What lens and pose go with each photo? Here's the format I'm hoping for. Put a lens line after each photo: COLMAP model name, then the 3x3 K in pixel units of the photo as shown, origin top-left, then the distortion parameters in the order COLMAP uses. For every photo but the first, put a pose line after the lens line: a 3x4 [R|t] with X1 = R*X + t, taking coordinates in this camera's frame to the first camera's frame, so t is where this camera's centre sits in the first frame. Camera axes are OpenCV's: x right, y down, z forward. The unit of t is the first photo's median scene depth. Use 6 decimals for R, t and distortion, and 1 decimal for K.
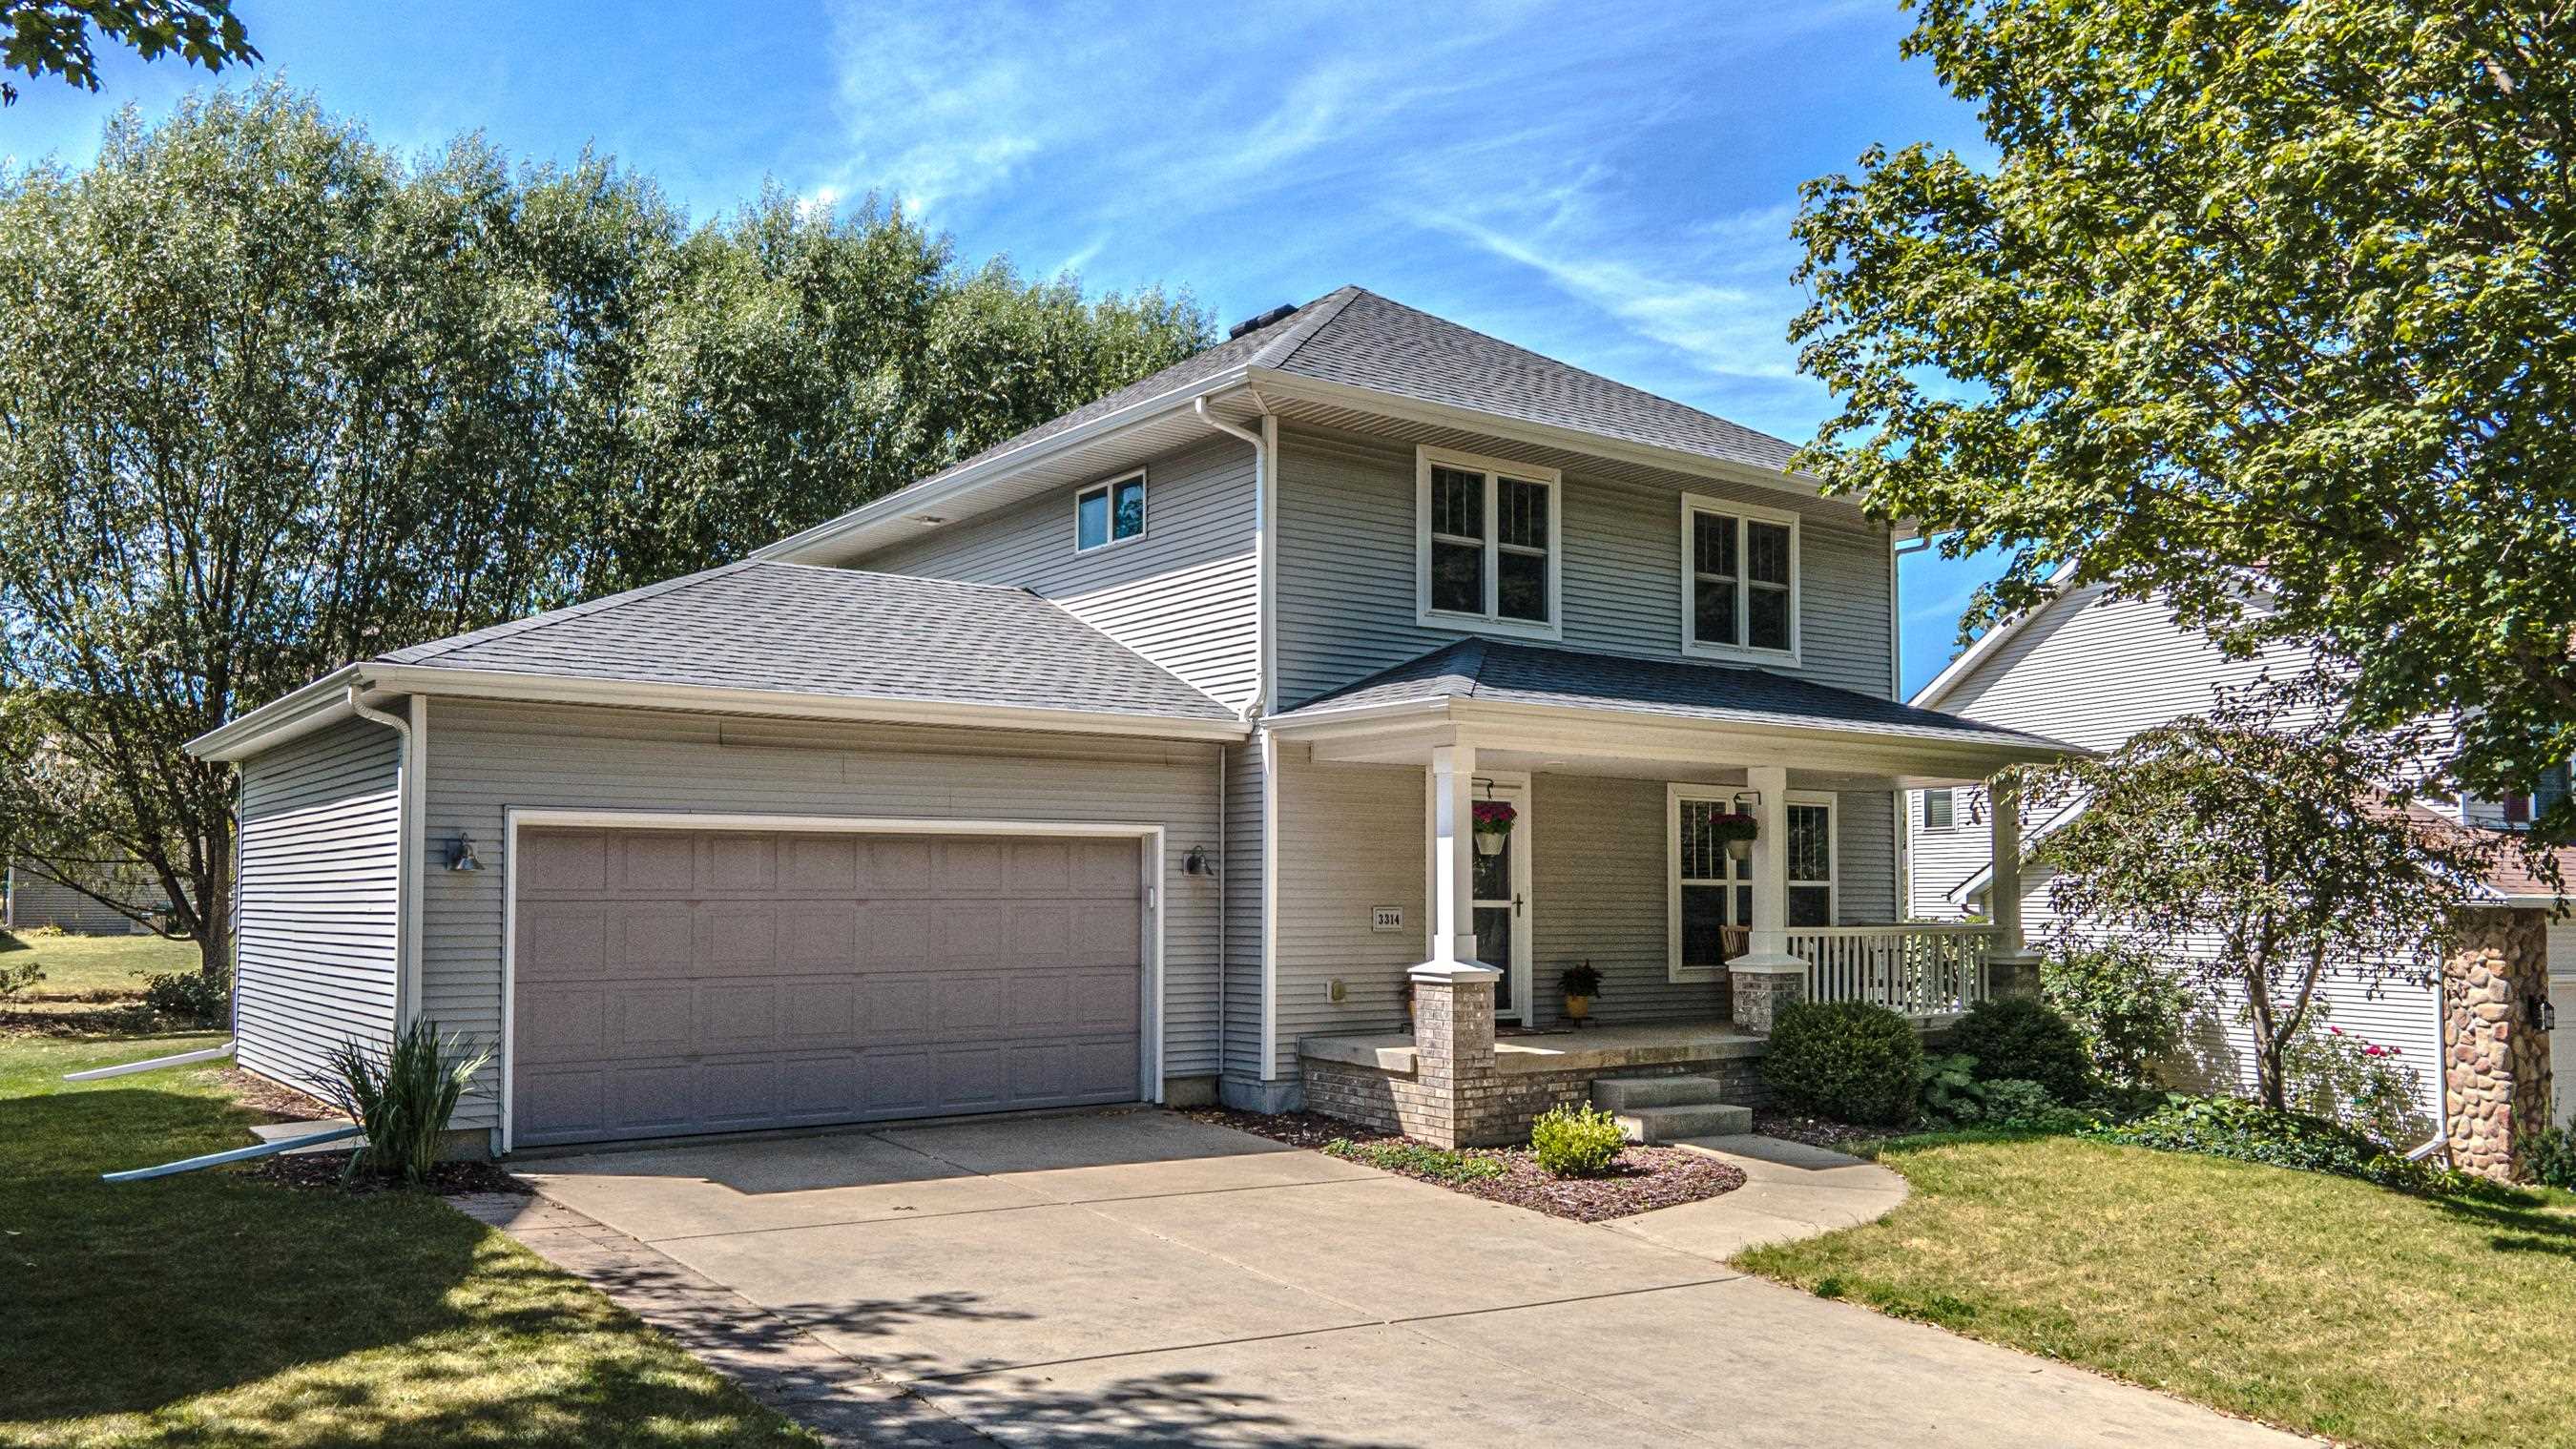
lens RADIAL K [[2045.8, 0, 1249.5], [0, 2045.8, 773.4], [0, 0, 1]] dist [0.007483, 0.001795]
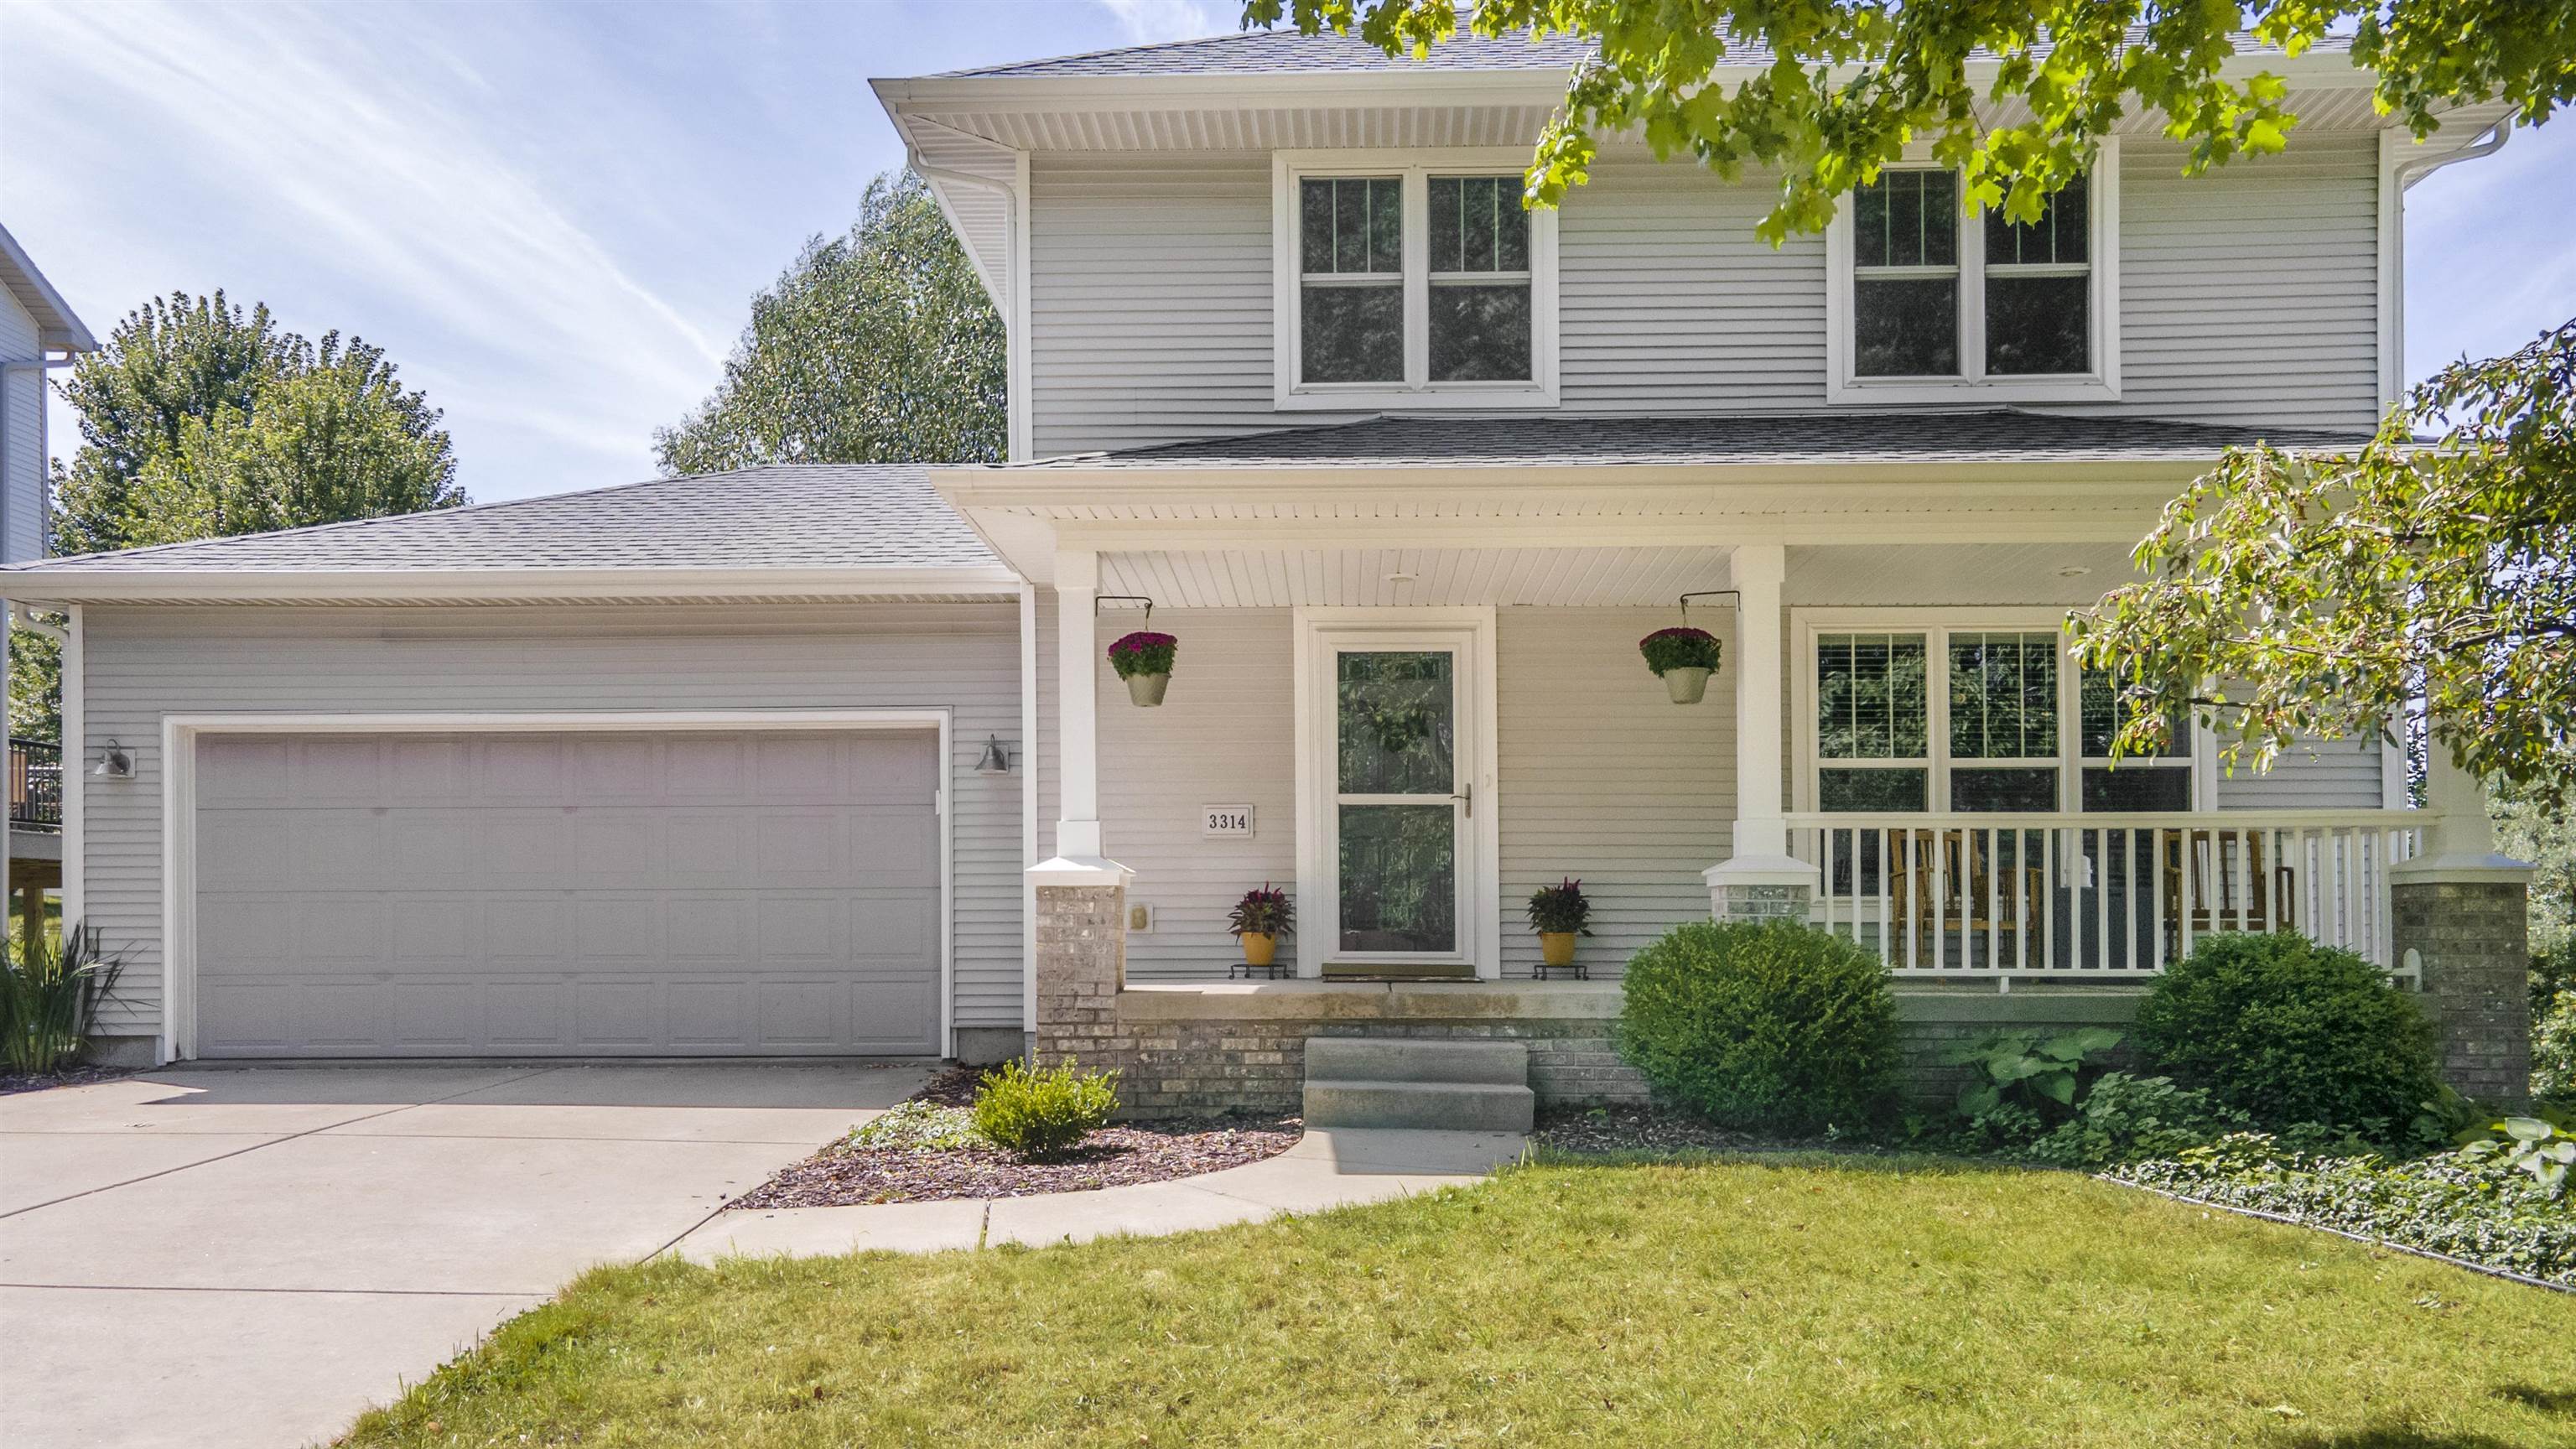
lens RADIAL K [[1988.1, 0, 1183.3], [0, 1988.1, 917.2], [0, 0, 1]] dist [0.040049, -0.001227]
pose [[0.780117, -0.009379, -0.625564, 0.513676], [0.039333, 0.998645, 0.034079, 0.083230], [0.624396, -0.051191, 0.779428, 0.452207]]
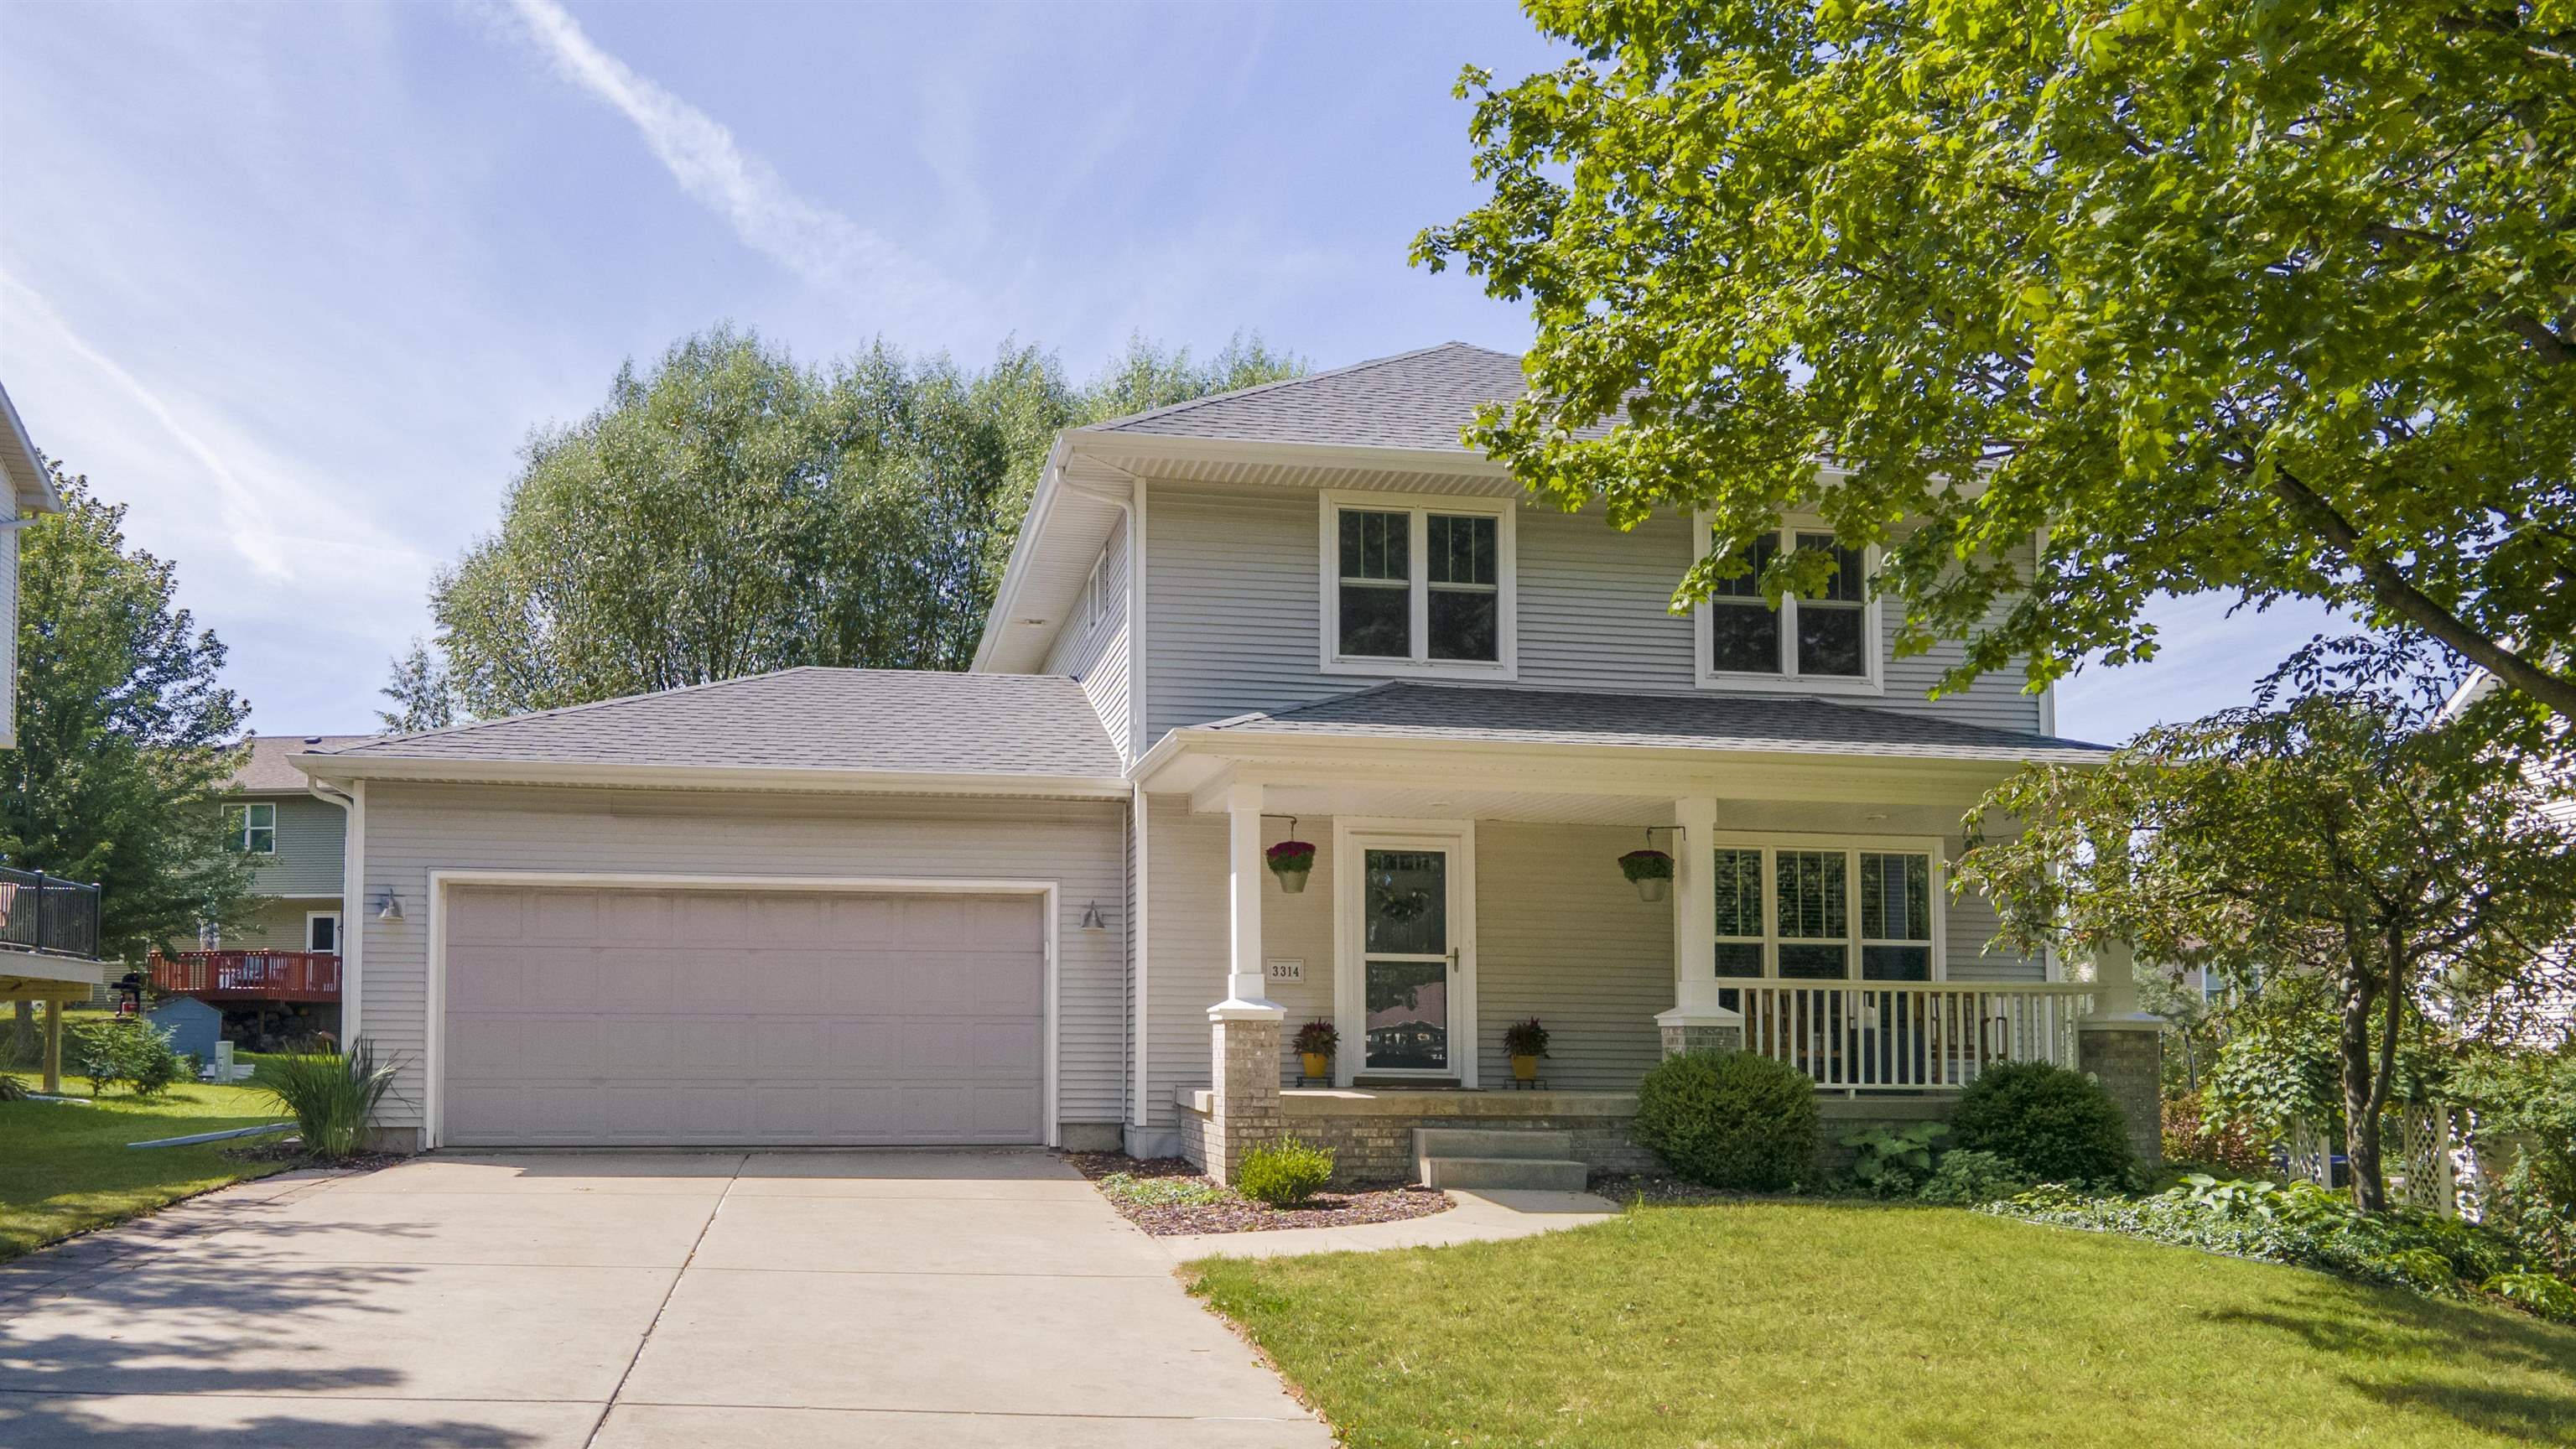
lens RADIAL K [[2007.2, 0, 1017.7], [0, 2007.2, 933.0], [0, 0, 1]] dist [0.001342, 0.010738]
pose [[0.875690, -0.022303, -0.482358, 0.437450], [0.021276, 0.999745, -0.007600, 0.059379], [0.482405, -0.003607, 0.875941, 0.089521]]
